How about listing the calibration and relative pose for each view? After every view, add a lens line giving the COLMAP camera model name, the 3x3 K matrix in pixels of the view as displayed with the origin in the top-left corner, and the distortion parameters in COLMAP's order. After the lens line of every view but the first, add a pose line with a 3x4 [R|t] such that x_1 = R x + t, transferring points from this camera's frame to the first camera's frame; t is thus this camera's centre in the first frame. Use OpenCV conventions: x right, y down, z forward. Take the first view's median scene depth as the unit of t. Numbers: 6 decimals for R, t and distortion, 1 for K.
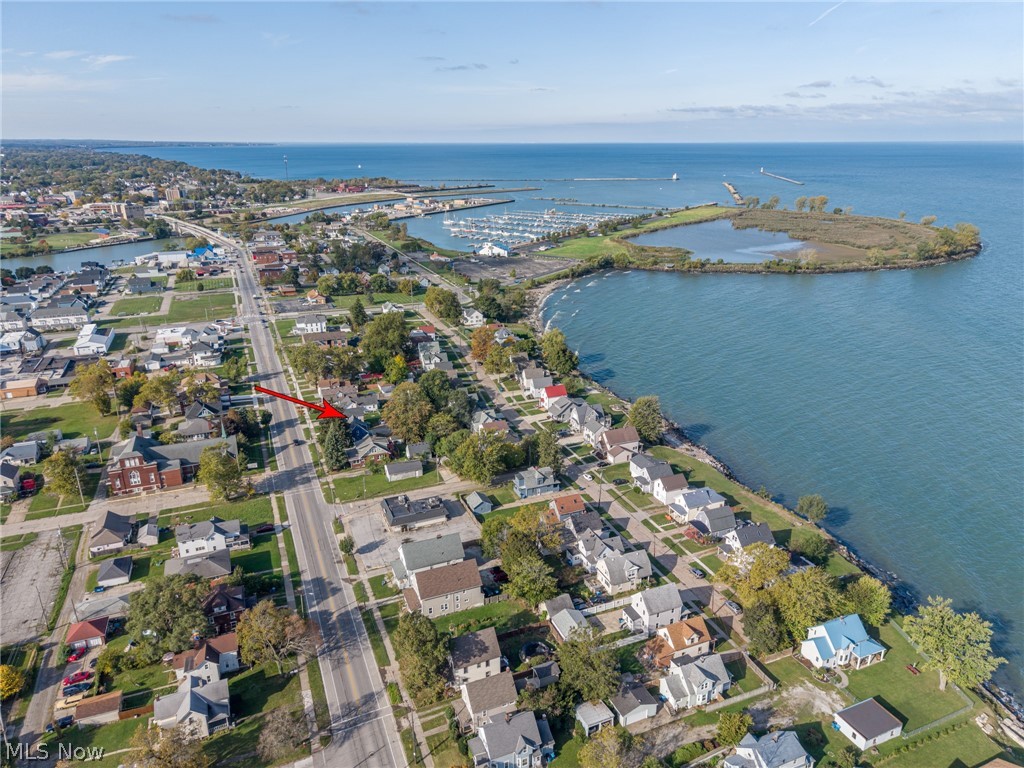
lens RADIAL K [[685.9, 0, 508.5], [0, 685.9, 381.9], [0, 0, 1]] dist [0.019432, -0.004887]
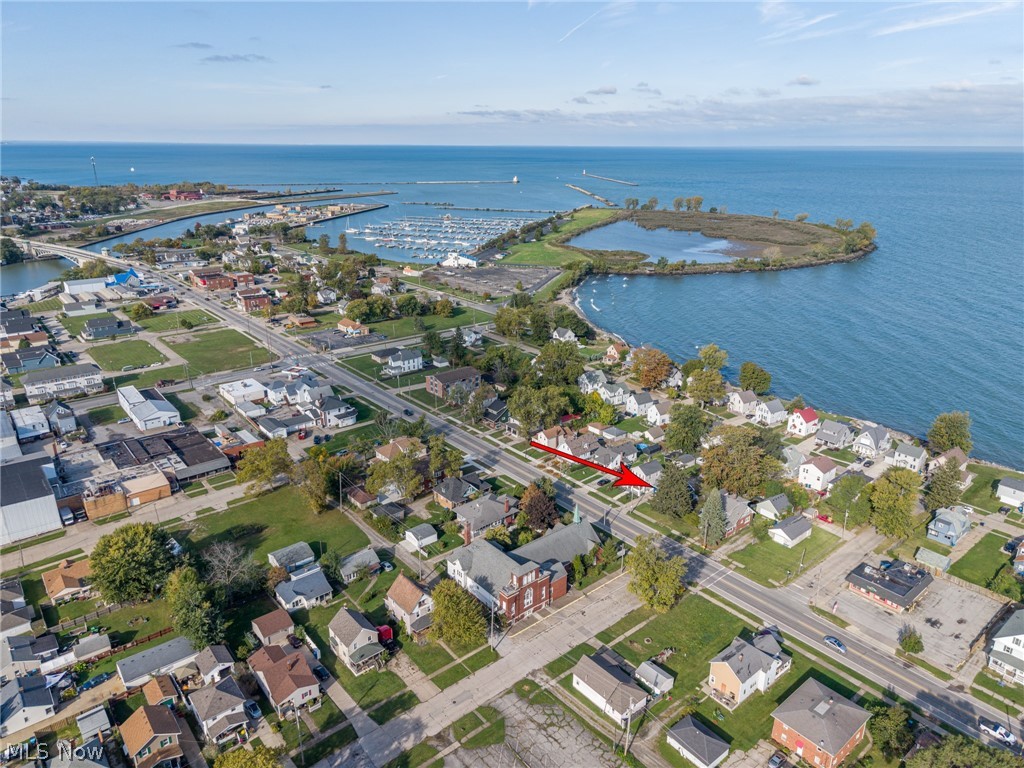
lens RADIAL K [[685.9, 0, 508.5], [0, 685.9, 381.9], [0, 0, 1]] dist [0.019432, -0.004887]
pose [[0.955167, -0.092801, 0.281148, -0.188317], [0.093452, 0.995562, 0.011121, -0.026036], [-0.280932, 0.015651, 0.959600, 0.072427]]
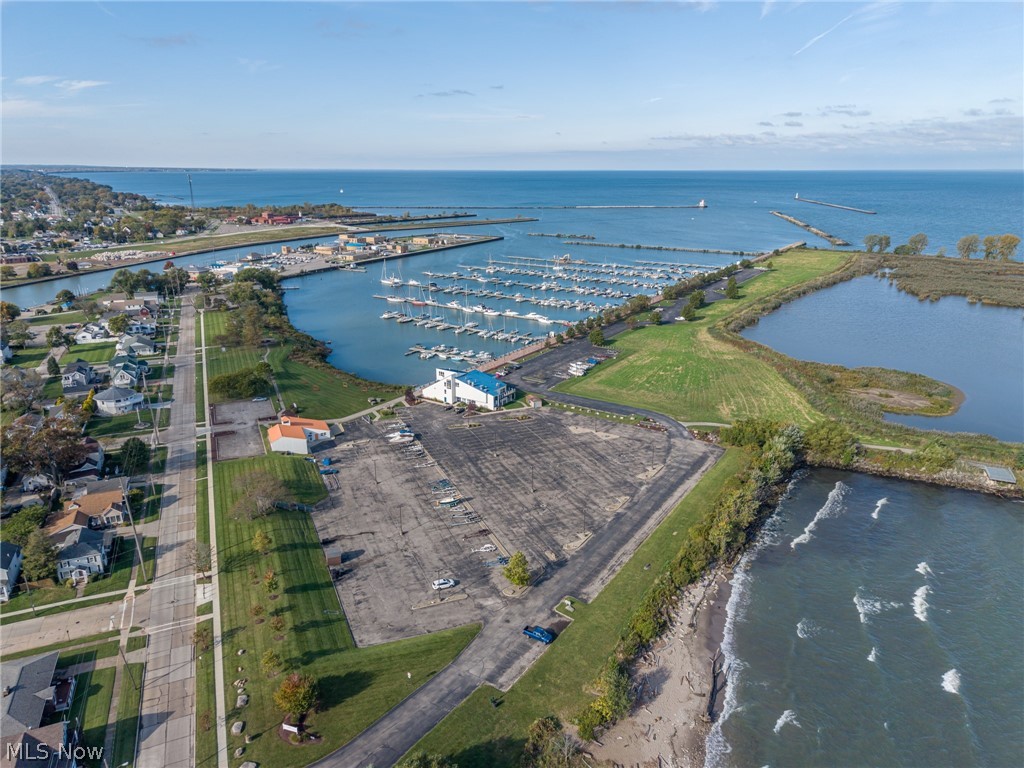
lens RADIAL K [[685.9, 0, 508.5], [0, 685.9, 381.9], [0, 0, 1]] dist [0.019432, -0.004887]
pose [[0.999759, -0.004946, 0.021388, -0.001568], [0.005718, 0.999328, -0.036194, -0.146171], [-0.021195, 0.036307, 0.999116, 0.492098]]
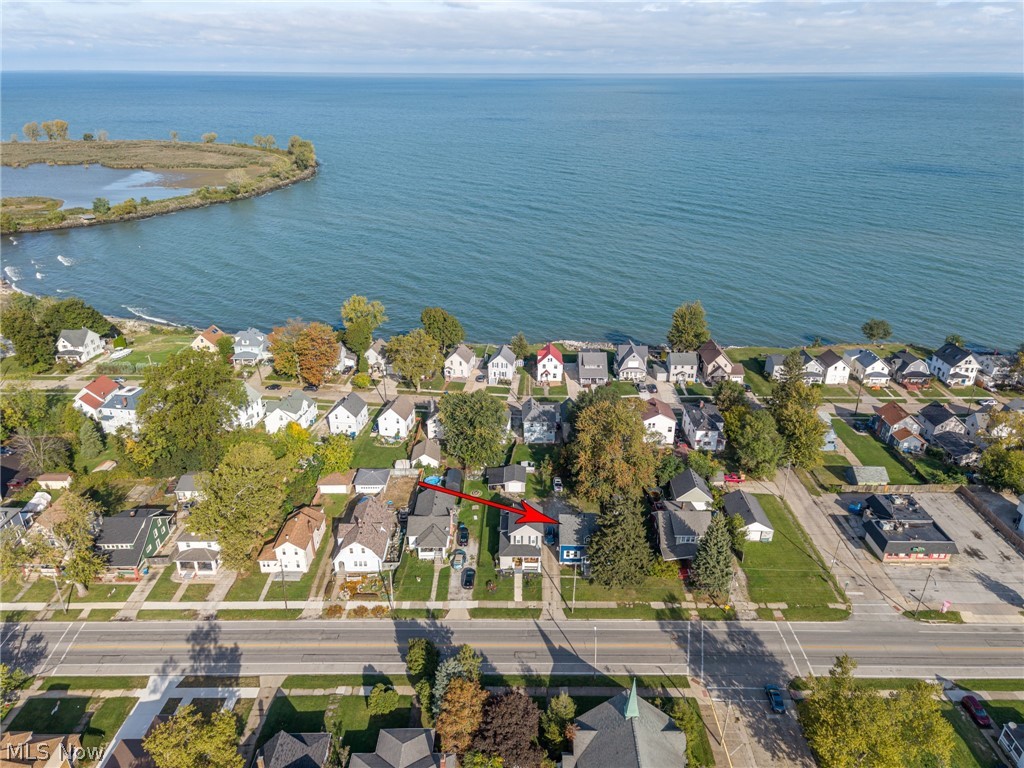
lens RADIAL K [[679.4, 0, 512.0], [0, 679.4, 384.0], [0, 0, 1]] dist [0.027016, -0.002155]
pose [[0.383324, -0.381420, 0.841178, -0.184073], [0.303334, 0.912218, 0.275402, -0.054829], [-0.872382, 0.149590, 0.465373, 0.232823]]
